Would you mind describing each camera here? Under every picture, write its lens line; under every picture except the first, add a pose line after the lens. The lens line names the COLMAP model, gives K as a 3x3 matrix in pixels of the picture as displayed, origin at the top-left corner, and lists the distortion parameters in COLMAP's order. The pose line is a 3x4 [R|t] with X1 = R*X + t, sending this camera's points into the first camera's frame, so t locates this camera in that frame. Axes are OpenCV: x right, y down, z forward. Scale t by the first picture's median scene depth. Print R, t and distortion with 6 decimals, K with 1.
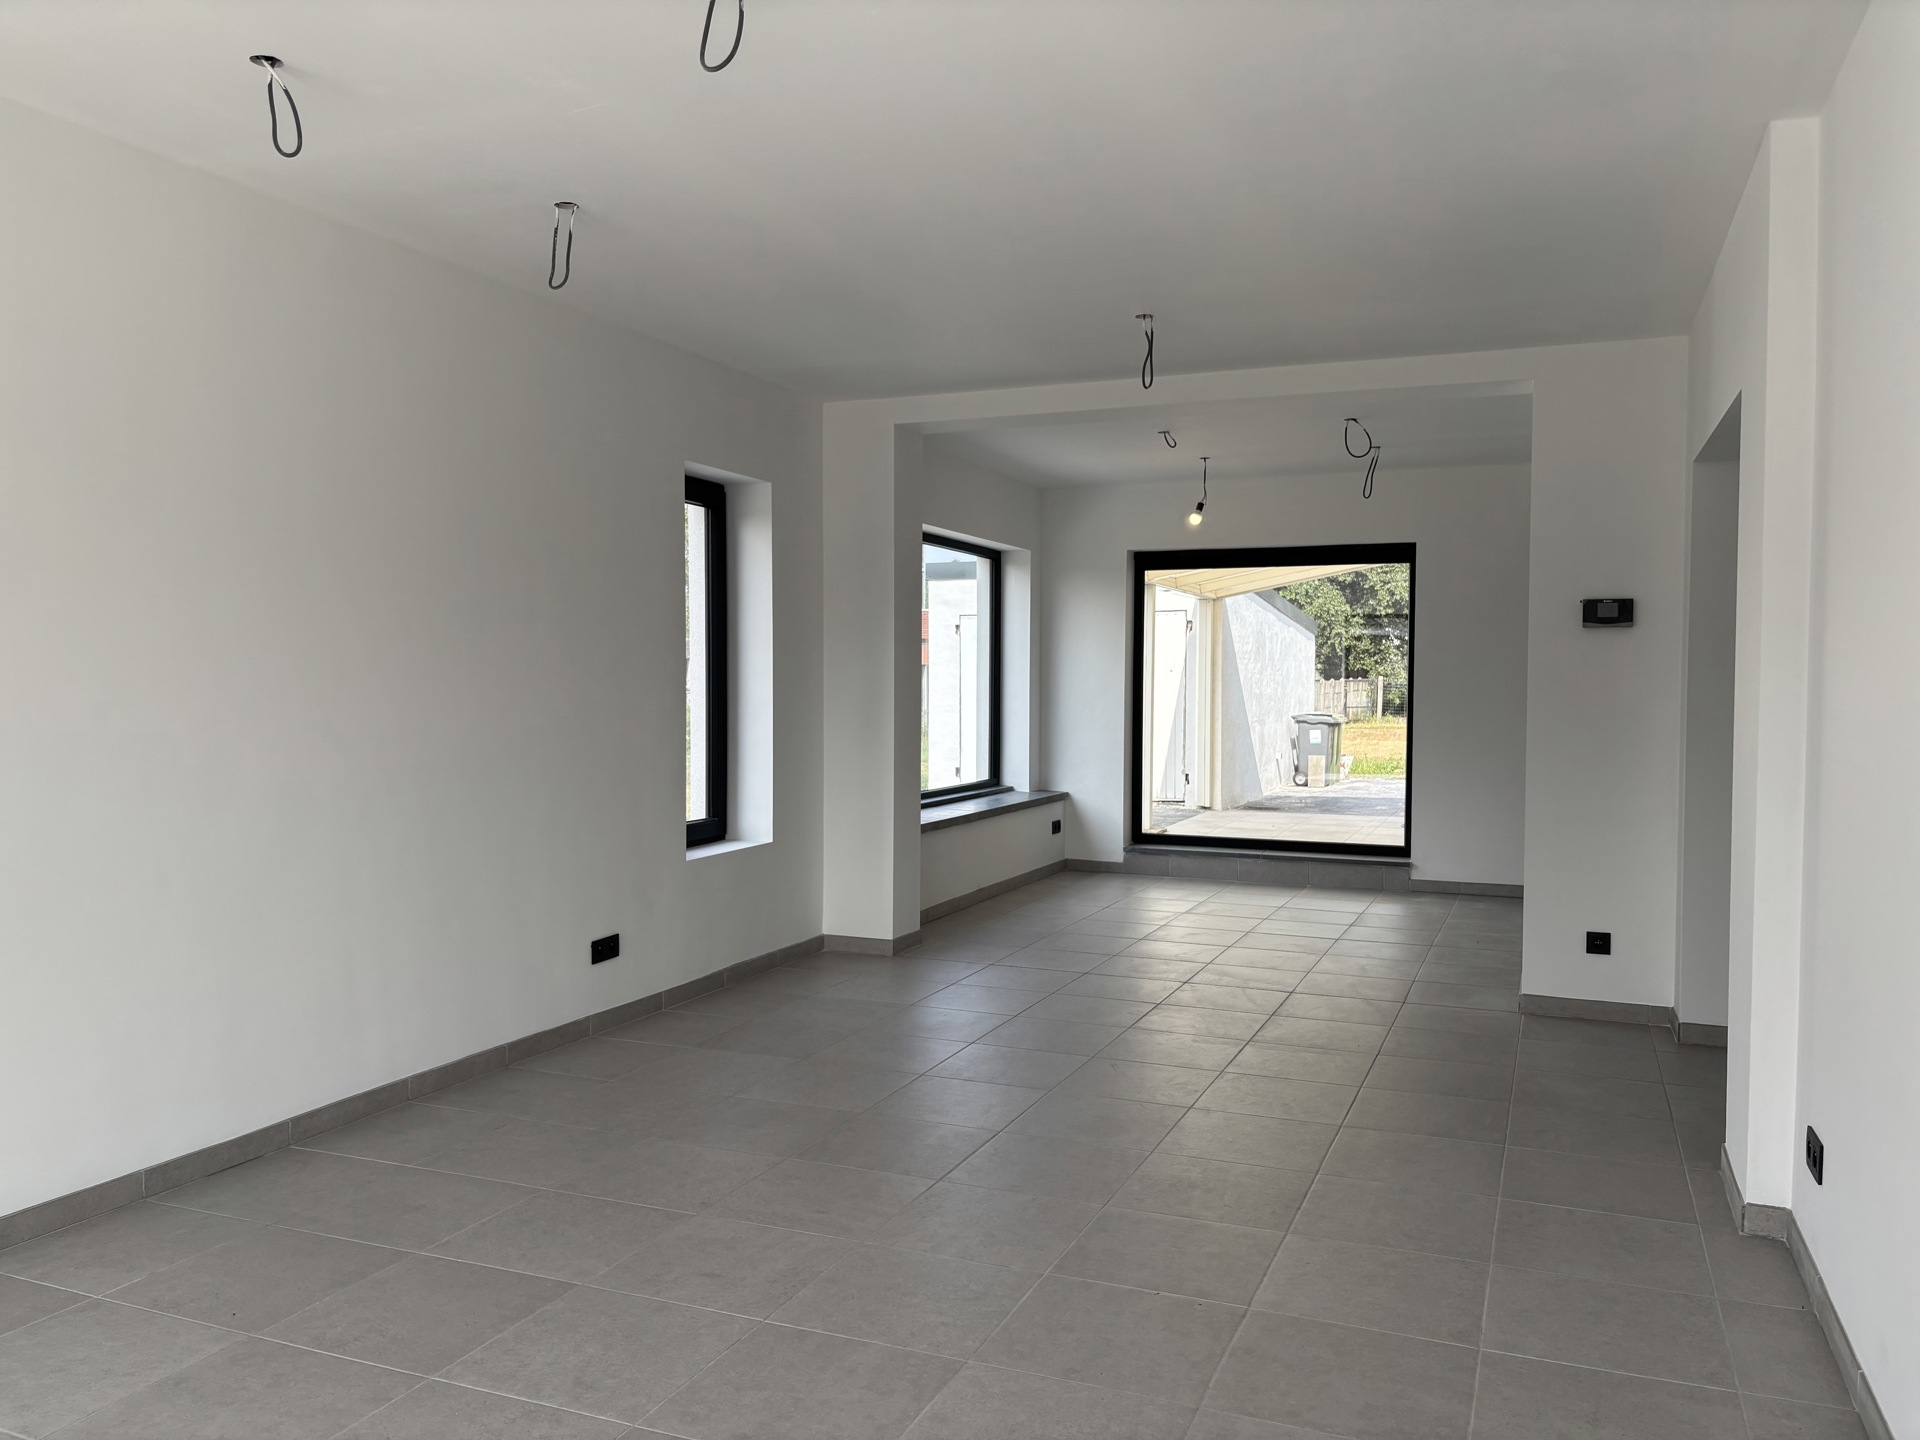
lens RADIAL K [[1451.9, 0, 953.9], [0, 1451.9, 710.2], [0, 0, 1]] dist [0.126356, -0.170986]
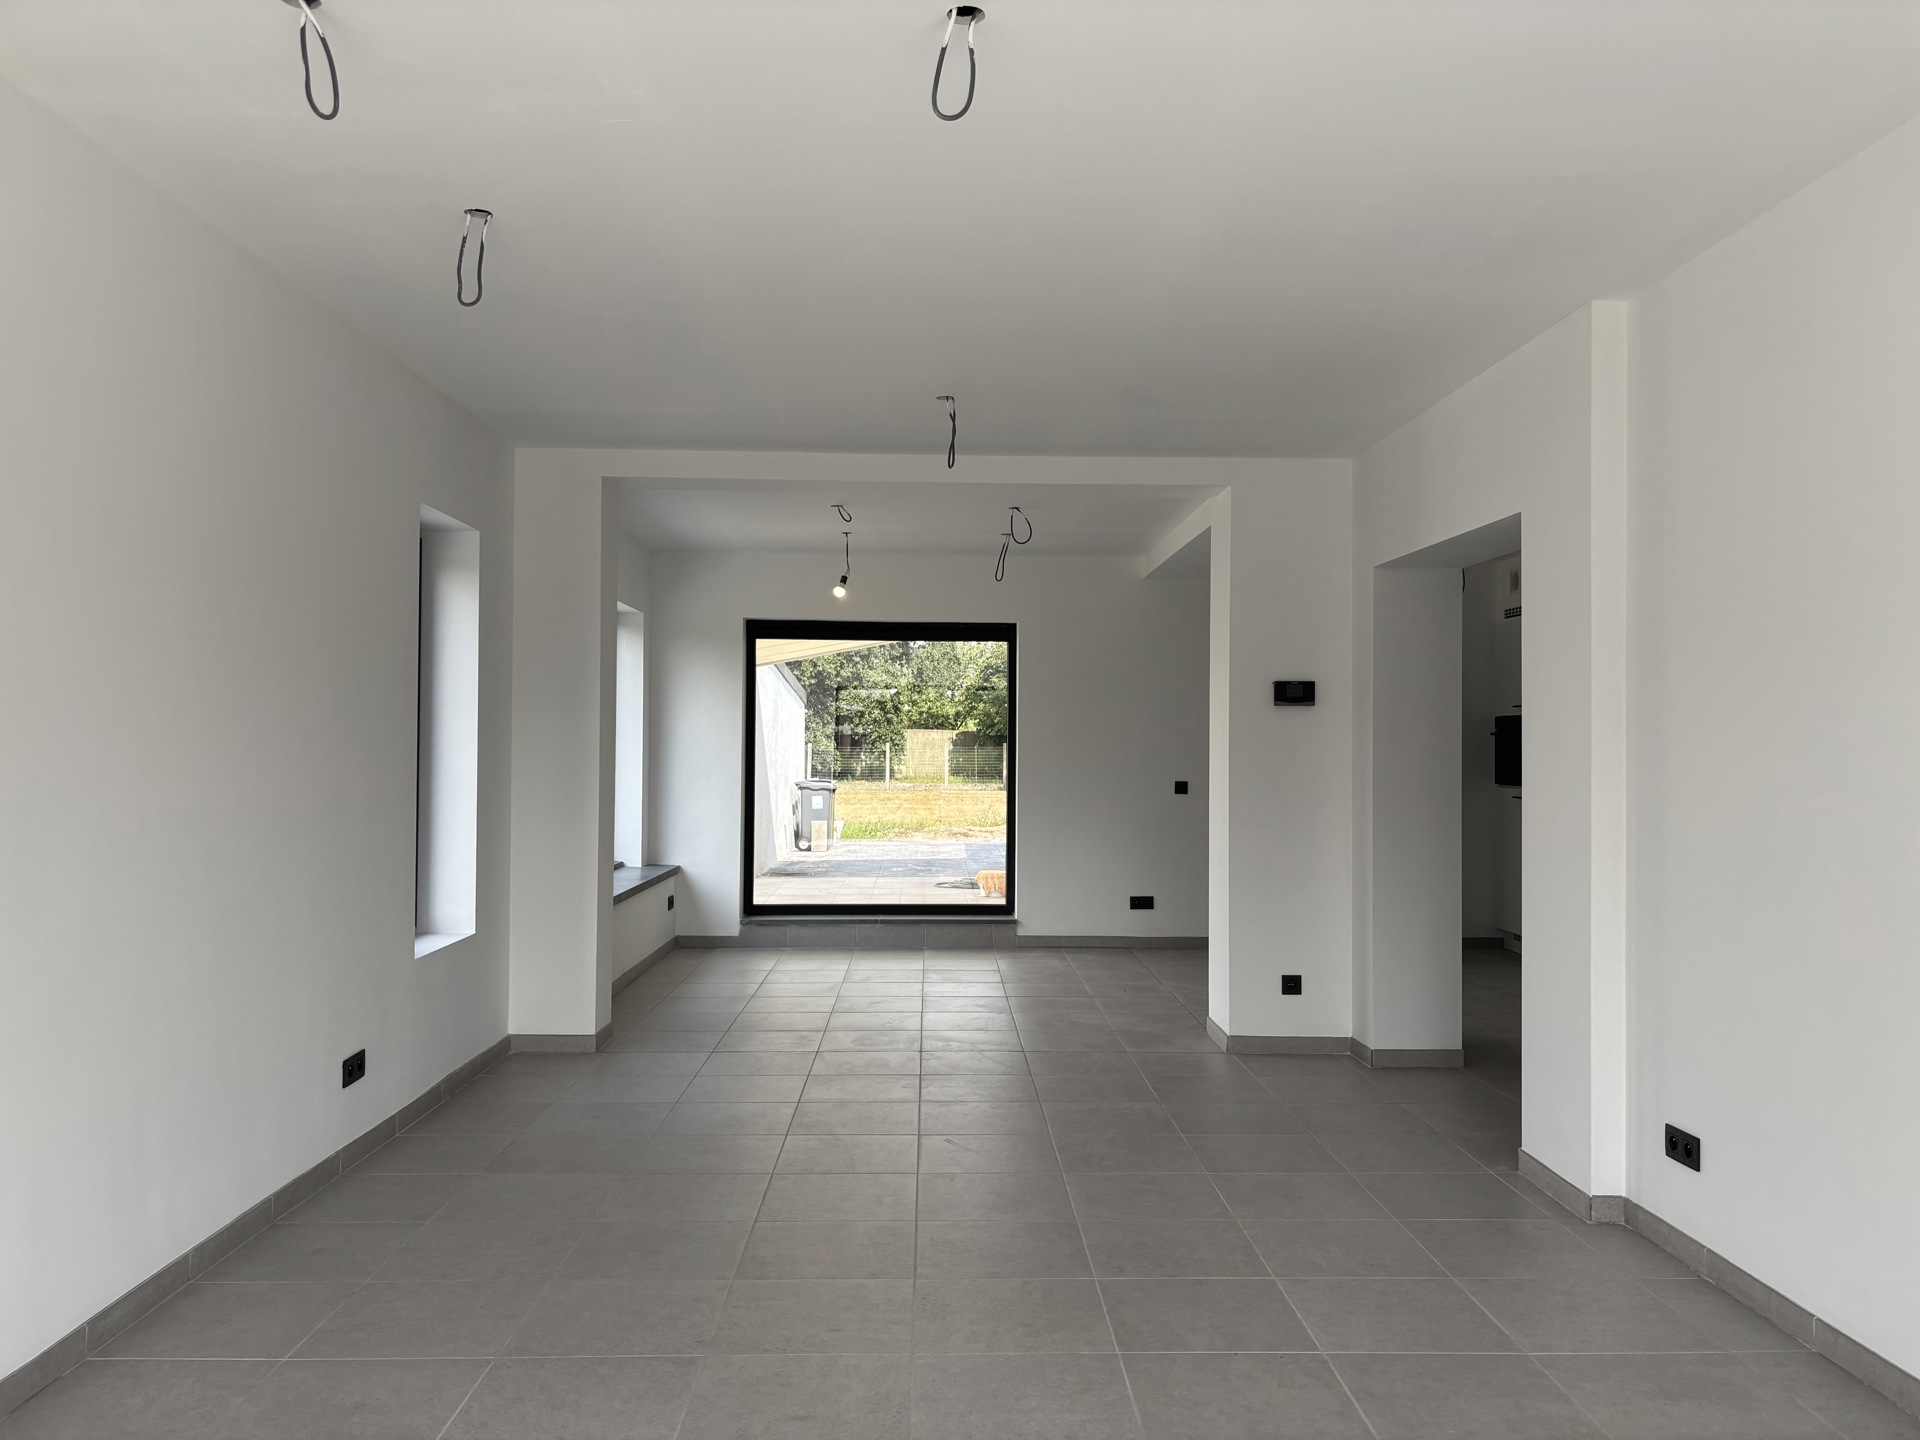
lens RADIAL K [[1448.2, 0, 960.0], [0, 1448.2, 720.0], [0, 0, 1]] dist [0.114593, -0.141919]
pose [[0.913185, 0.007837, 0.407470, -0.164721], [0.007965, 0.999281, -0.037069, -0.003301], [-0.407468, 0.037096, 0.912466, 0.045152]]
